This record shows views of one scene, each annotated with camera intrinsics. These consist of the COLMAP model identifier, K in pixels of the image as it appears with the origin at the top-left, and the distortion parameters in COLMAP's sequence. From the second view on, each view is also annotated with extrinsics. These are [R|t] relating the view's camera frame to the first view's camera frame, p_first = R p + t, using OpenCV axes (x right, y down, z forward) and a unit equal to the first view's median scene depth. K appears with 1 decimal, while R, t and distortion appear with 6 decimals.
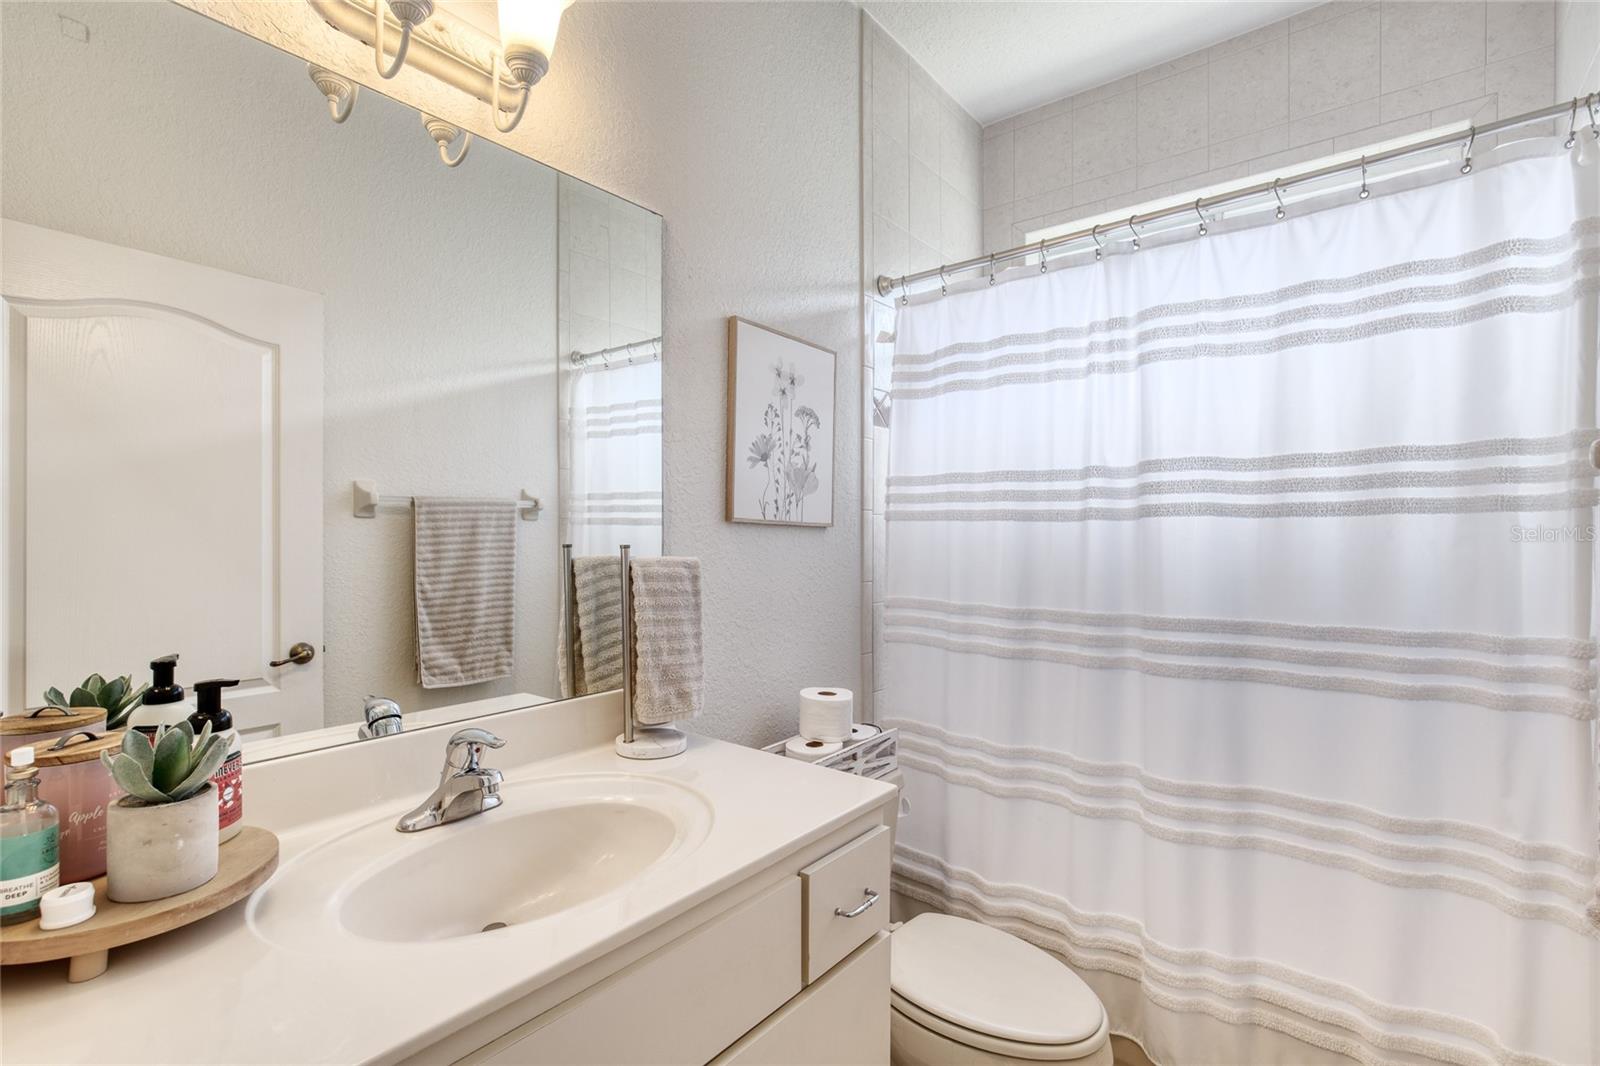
lens RADIAL K [[733.2, 0, 780.8], [0, 733.2, 533.7], [0, 0, 1]] dist [-0.019628, 0.010045]
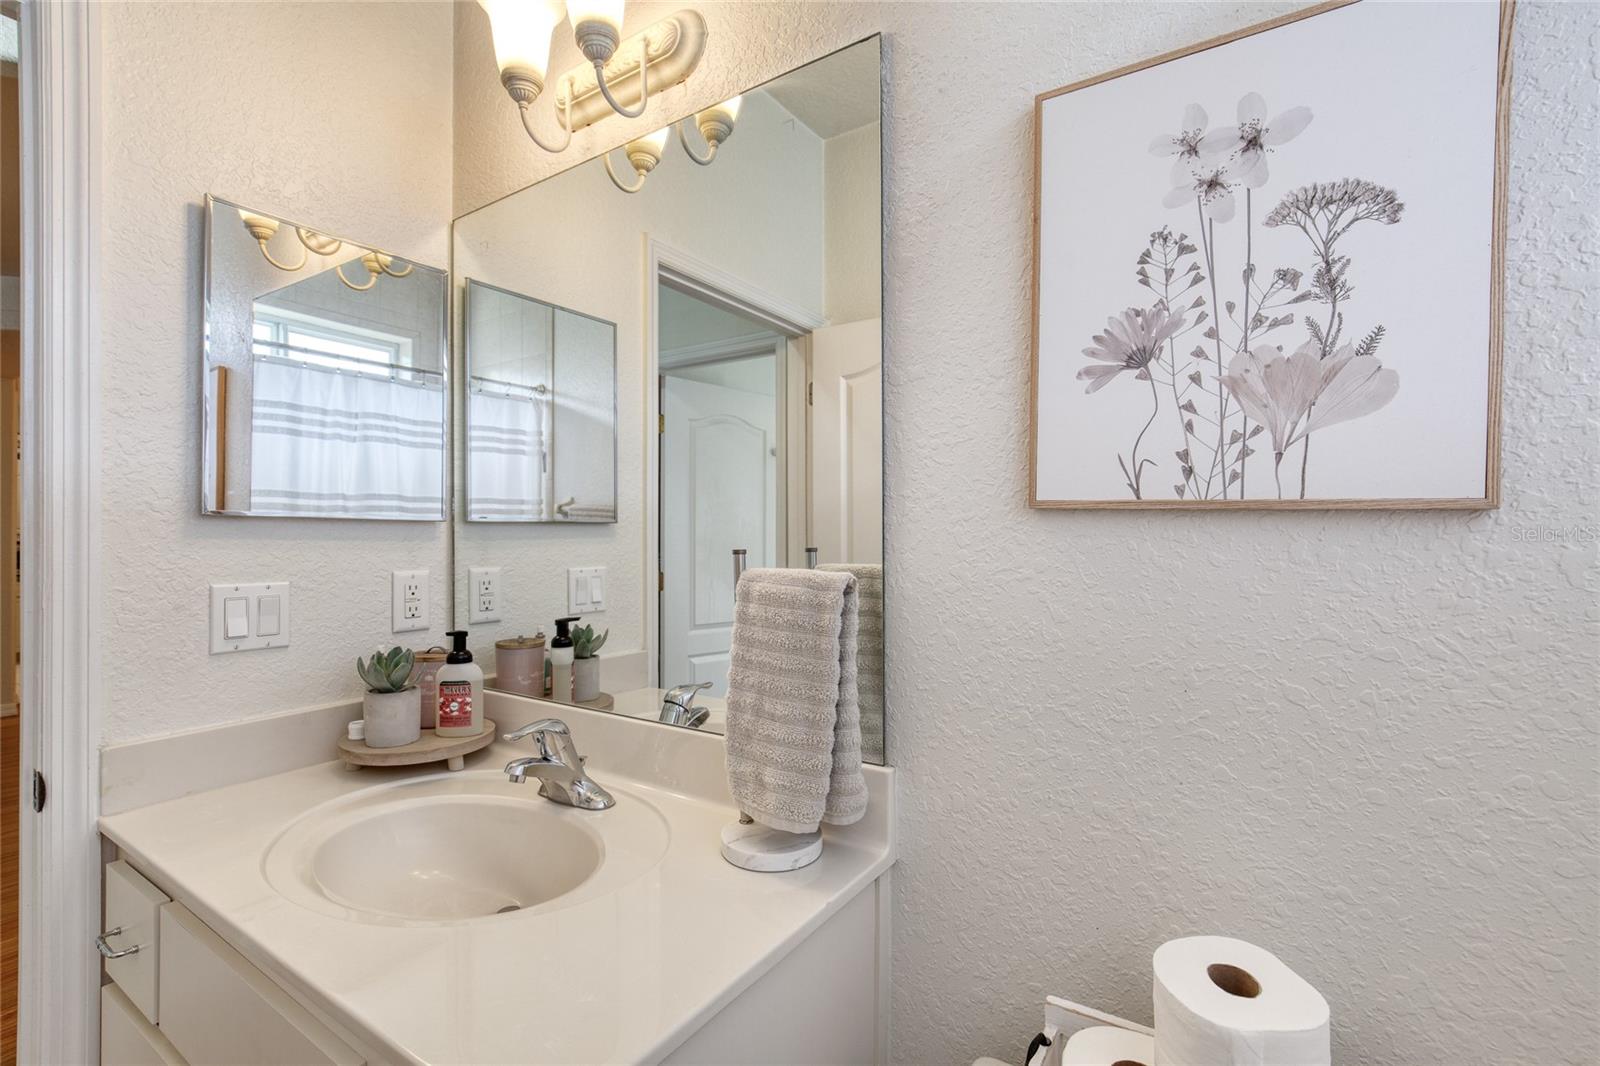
lens RADIAL K [[733.2, 0, 780.8], [0, 733.2, 533.7], [0, 0, 1]] dist [-0.019628, 0.010045]
pose [[0.093168, -0.001866, -0.995649, 0.386518], [0.006203, 0.999980, -0.001294, 0.000383], [0.995631, -0.006056, 0.093178, 0.727070]]
